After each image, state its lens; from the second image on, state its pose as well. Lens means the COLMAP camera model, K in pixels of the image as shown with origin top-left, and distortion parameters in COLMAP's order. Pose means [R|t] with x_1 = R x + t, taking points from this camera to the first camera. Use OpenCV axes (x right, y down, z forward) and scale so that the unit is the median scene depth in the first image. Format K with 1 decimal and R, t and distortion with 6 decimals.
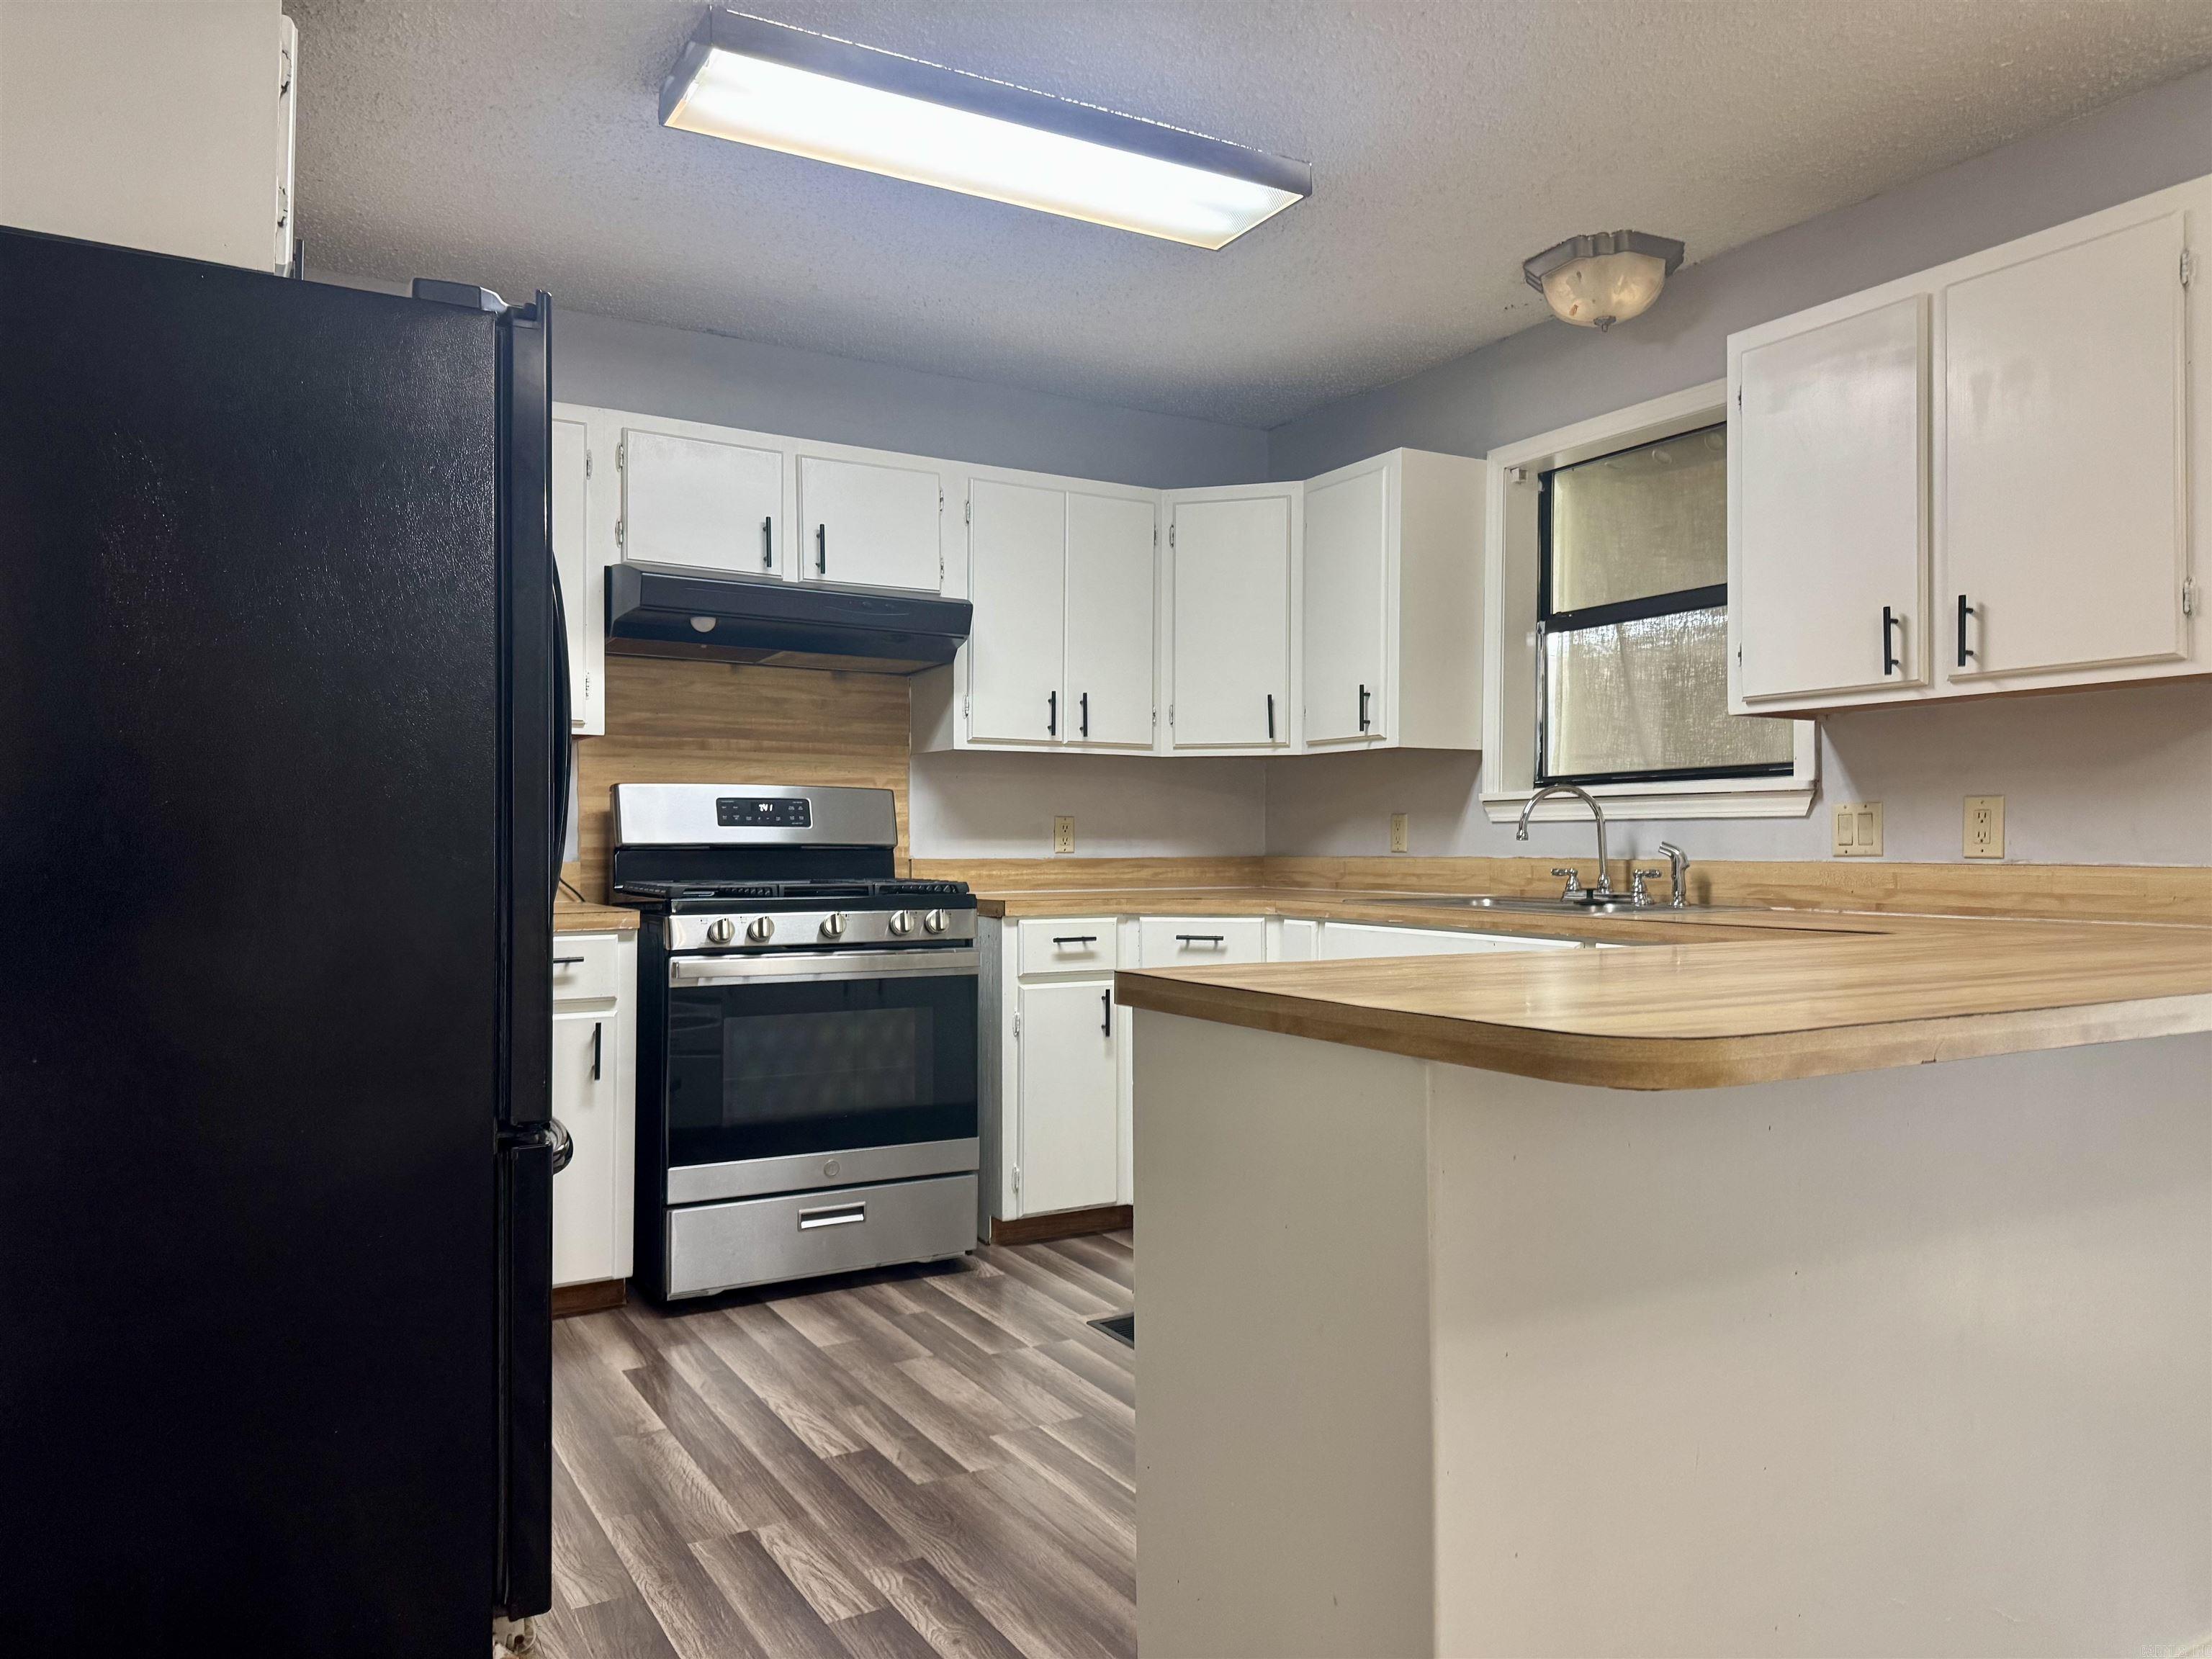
lens RADIAL K [[1545.3, 0, 1094.7], [0, 1545.3, 840.3], [0, 0, 1]] dist [0.066125, -0.075711]
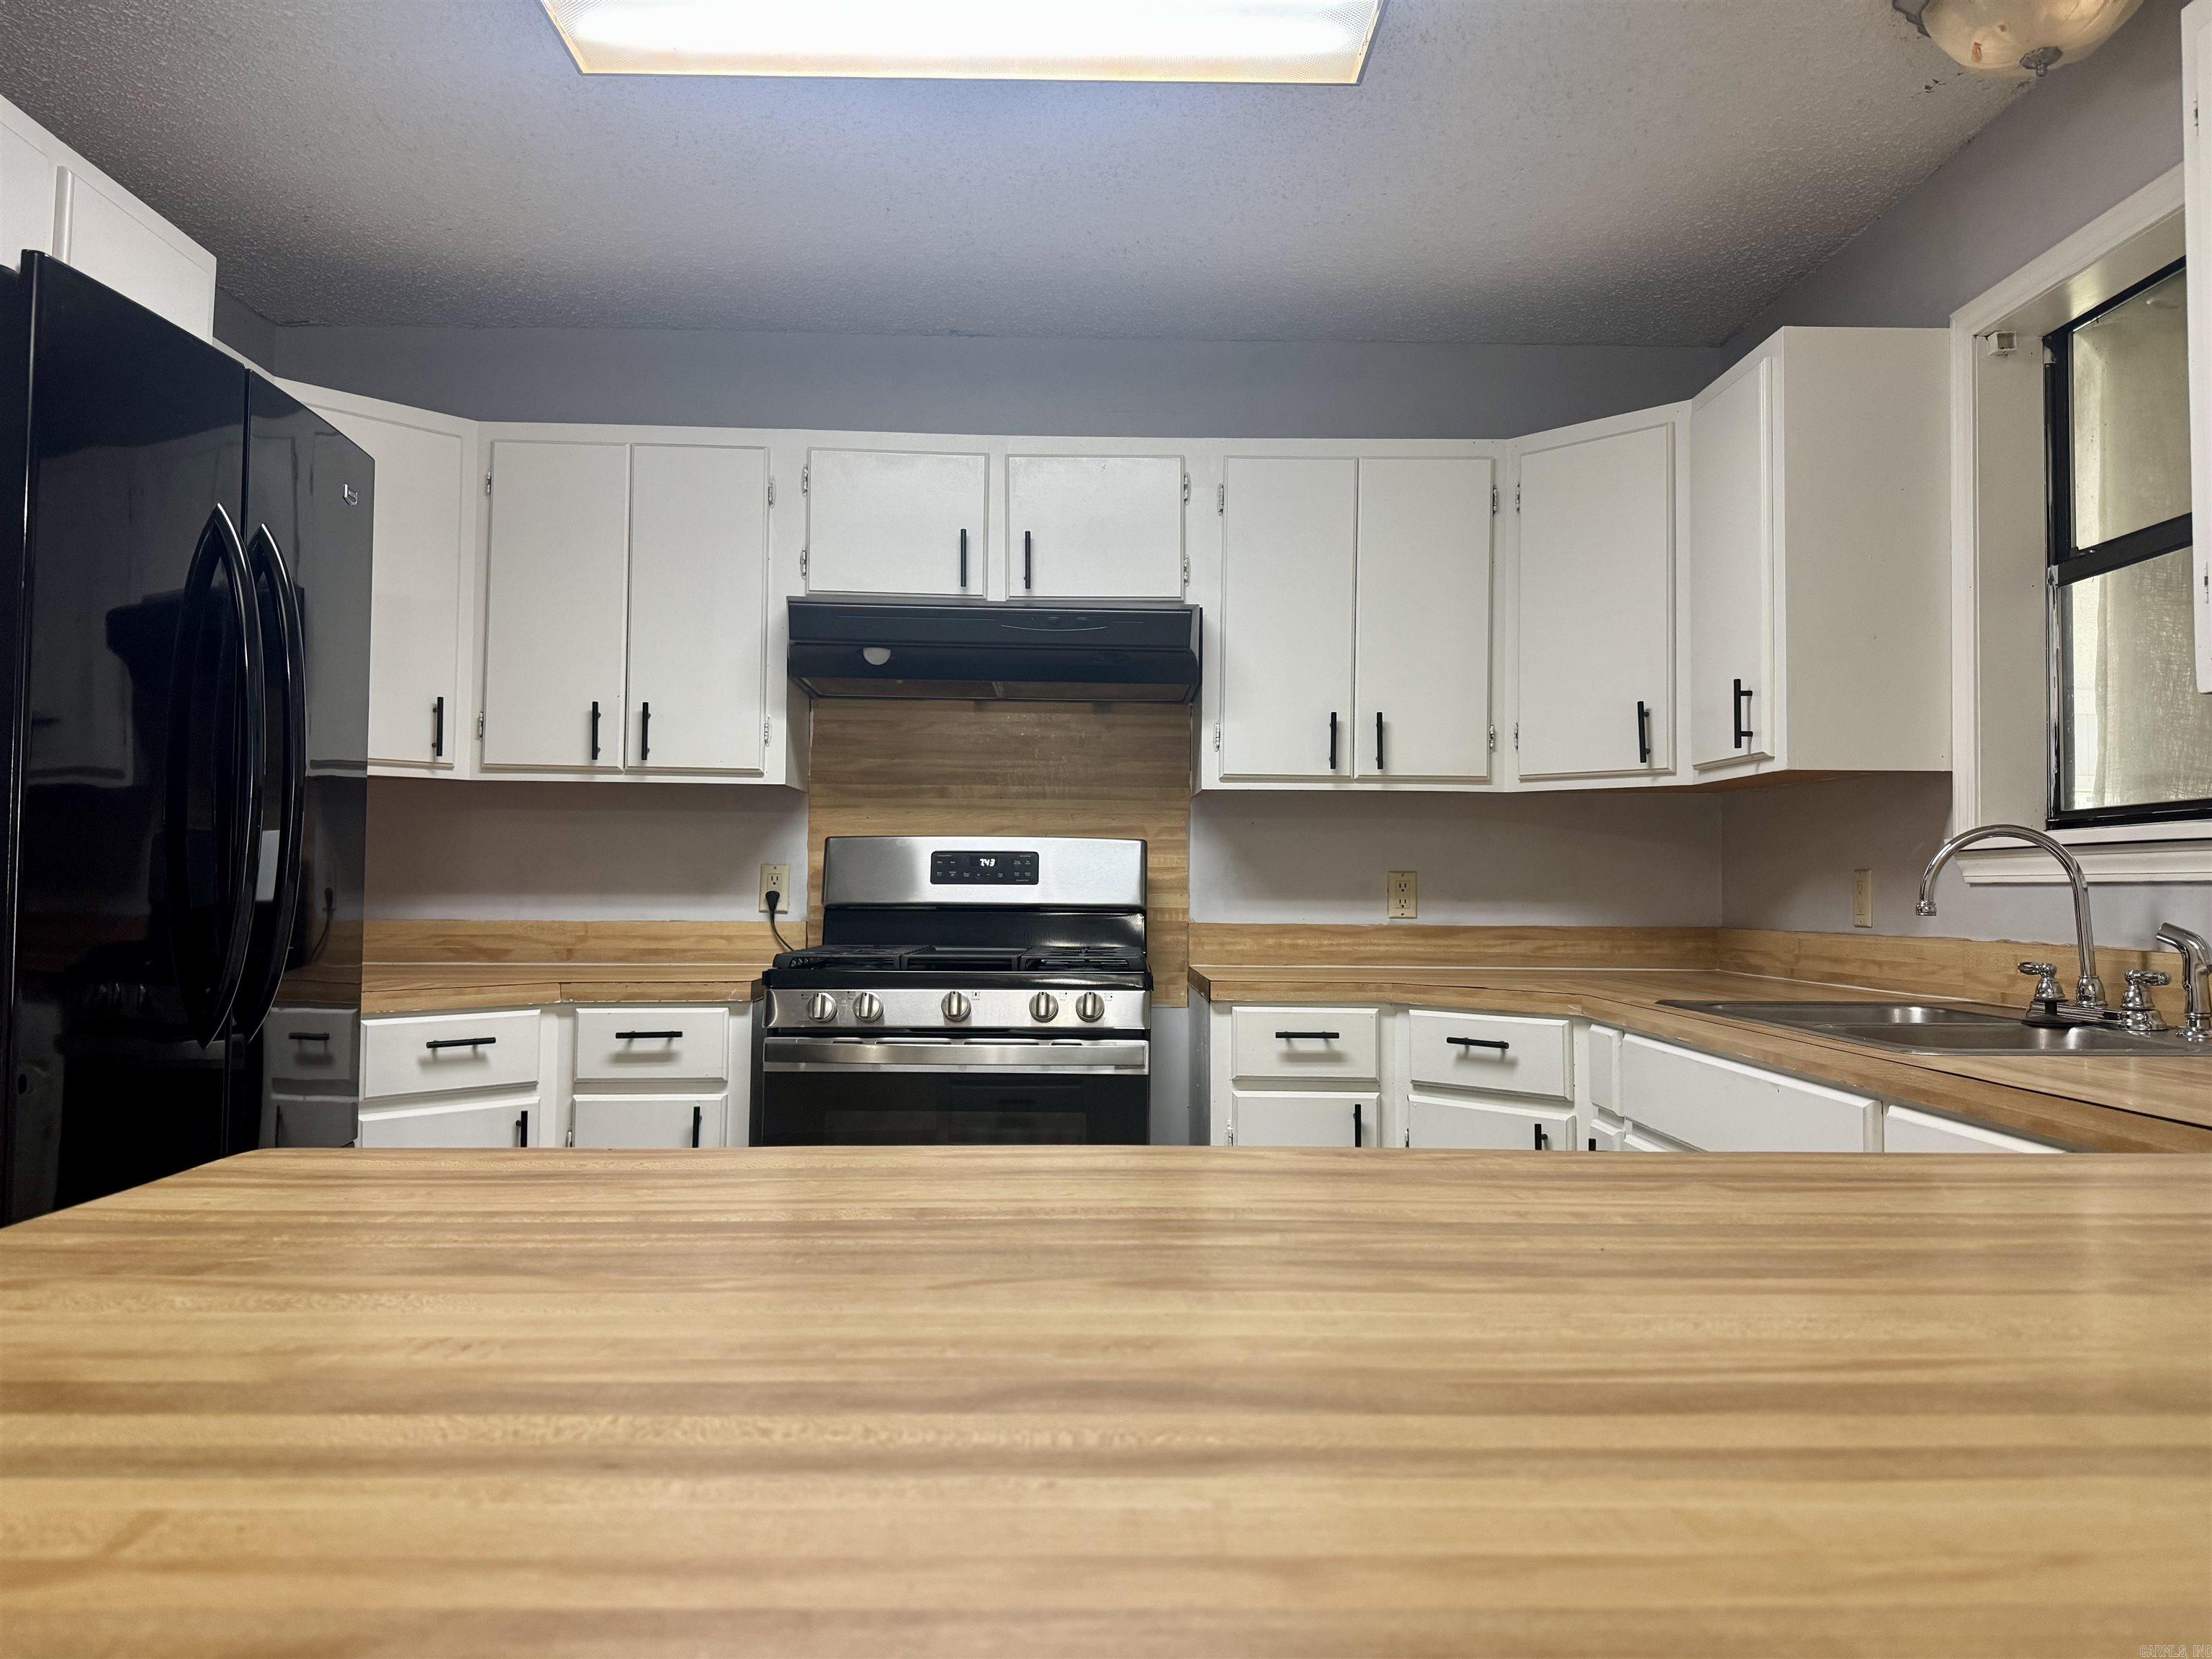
lens RADIAL K [[1545.3, 0, 1103.5], [0, 1545.3, 811.6], [0, 0, 1]] dist [0.066125, -0.075711]
pose [[0.874672, -0.017478, -0.484399, 0.275726], [-0.006156, 0.998869, -0.047156, -0.009522], [0.484675, 0.044228, 0.873575, 0.285754]]
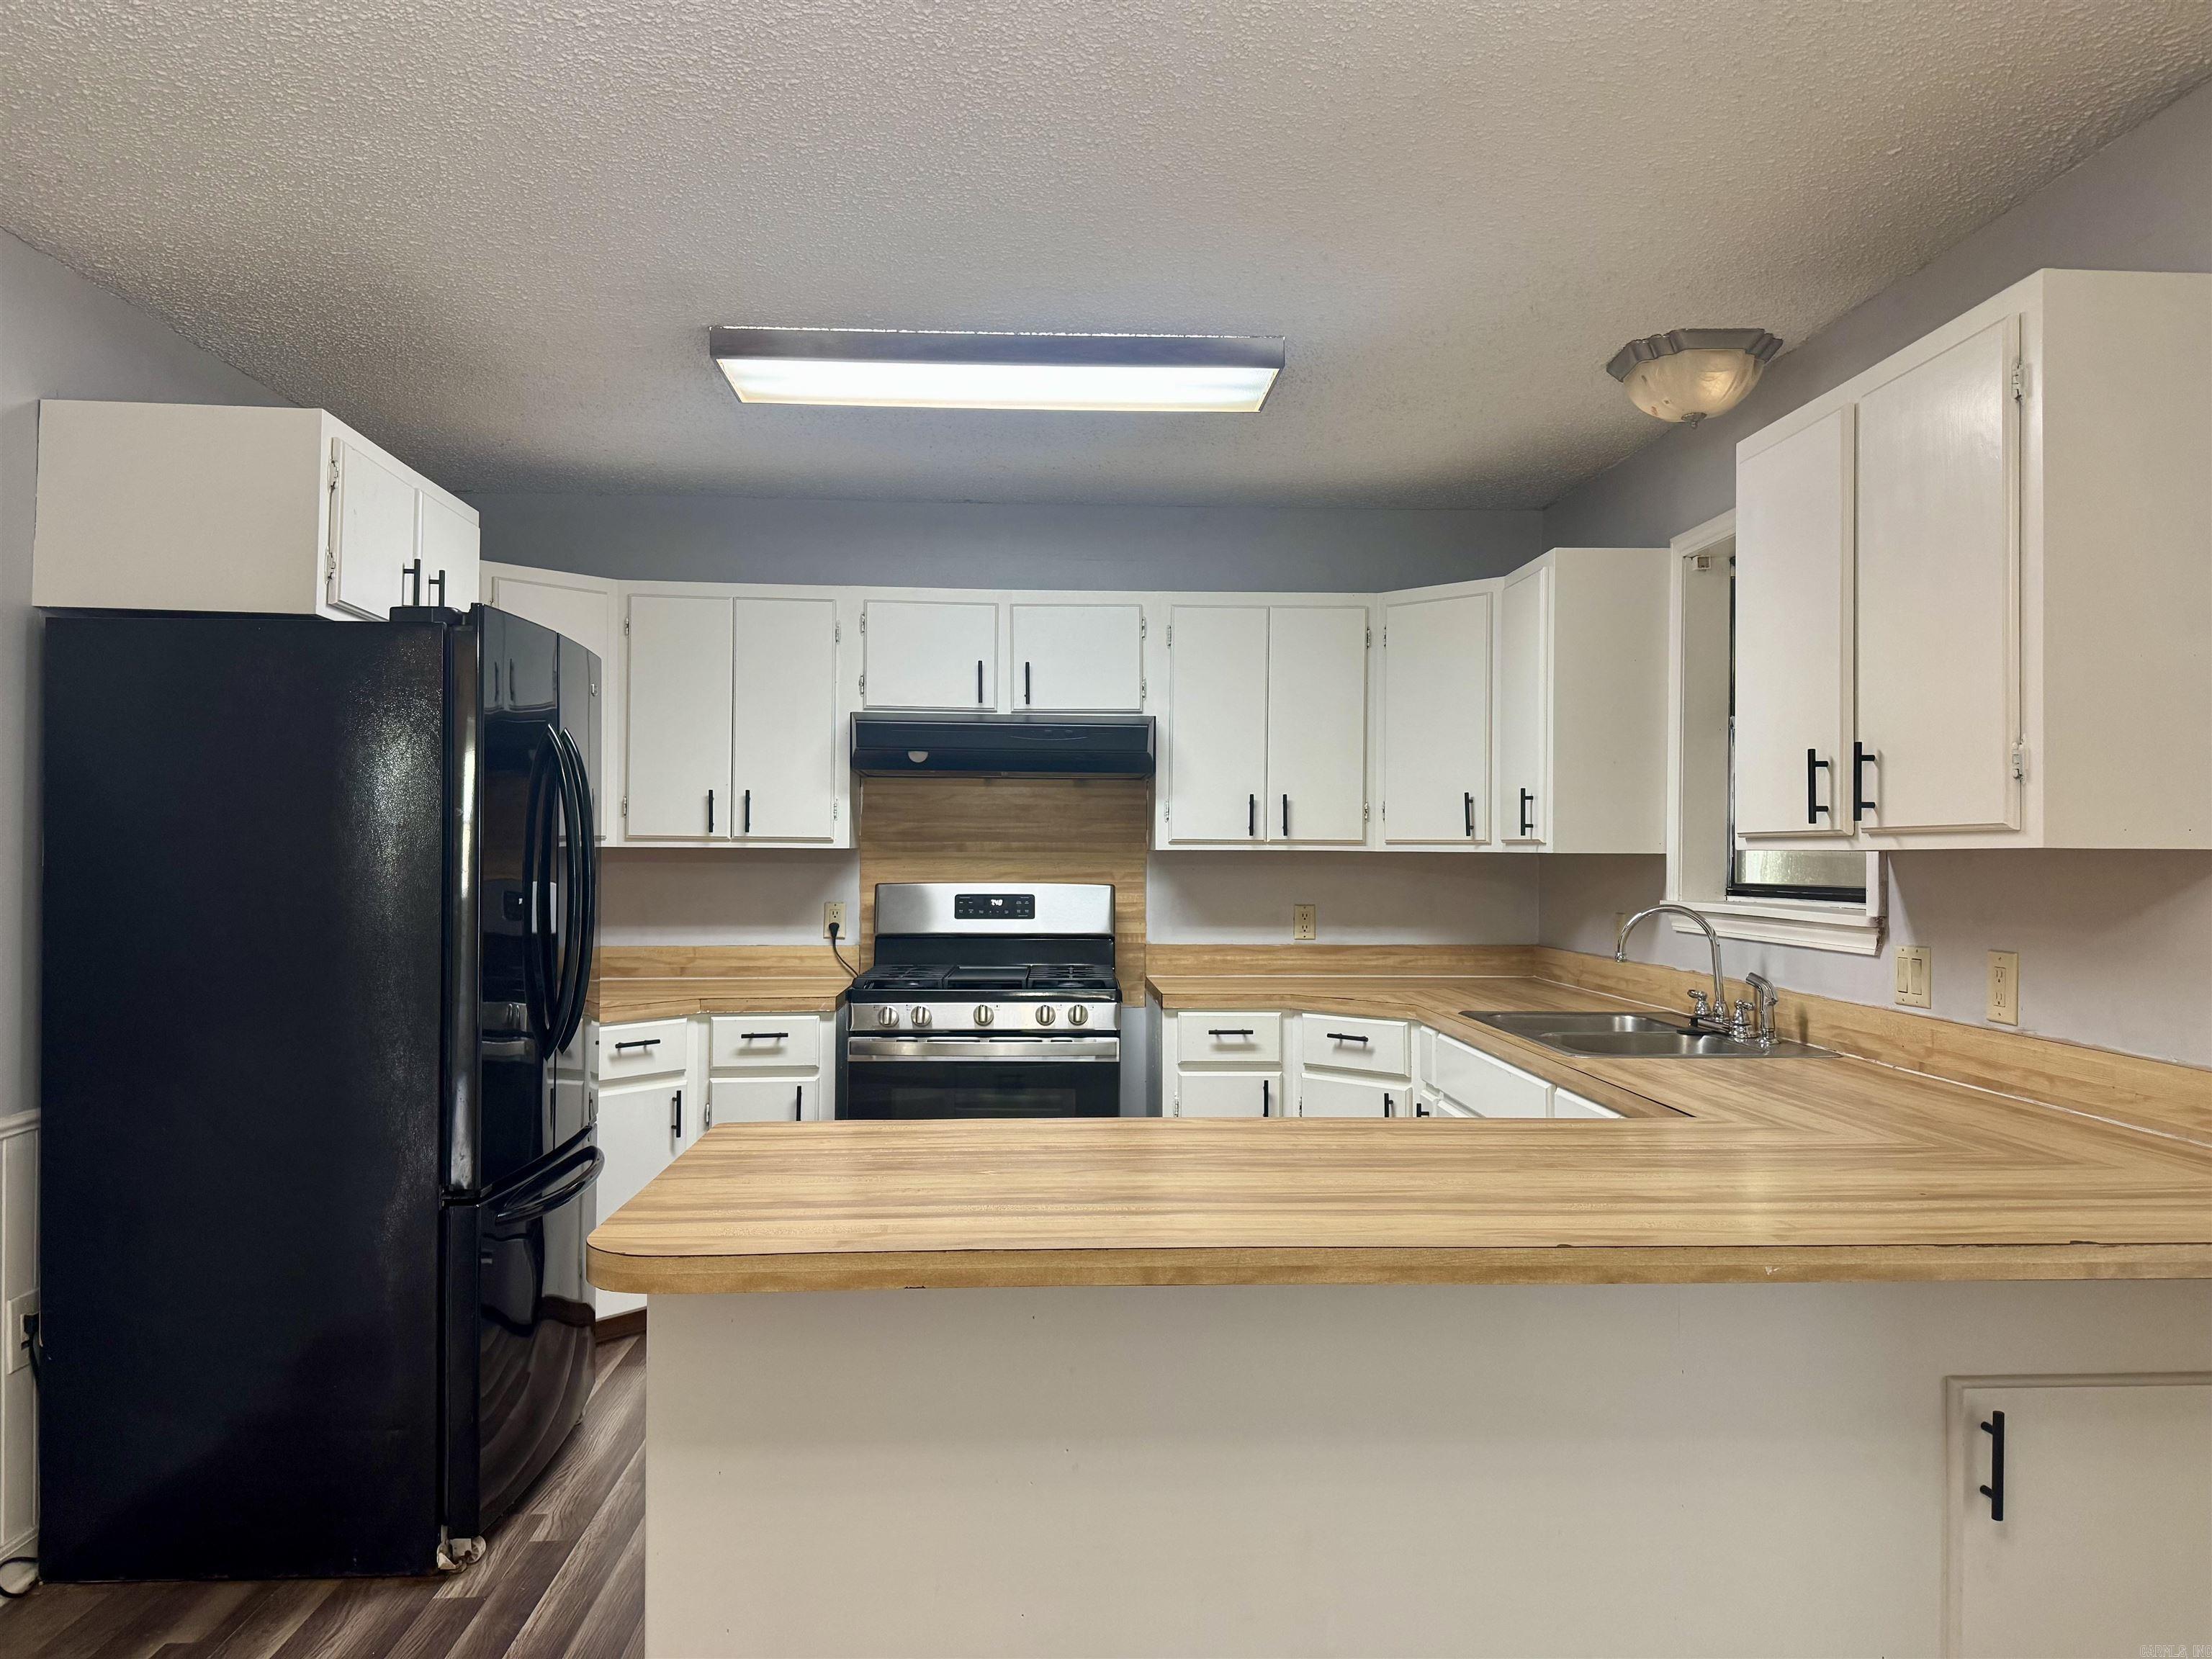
lens RADIAL K [[1545.3, 0, 1098.5], [0, 1545.3, 830.1], [0, 0, 1]] dist [0.066125, -0.075711]
pose [[0.888750, -0.002744, -0.458384, 0.408120], [-0.001608, 0.999957, -0.009103, -0.068205], [0.458389, 0.008828, 0.888708, -0.003169]]
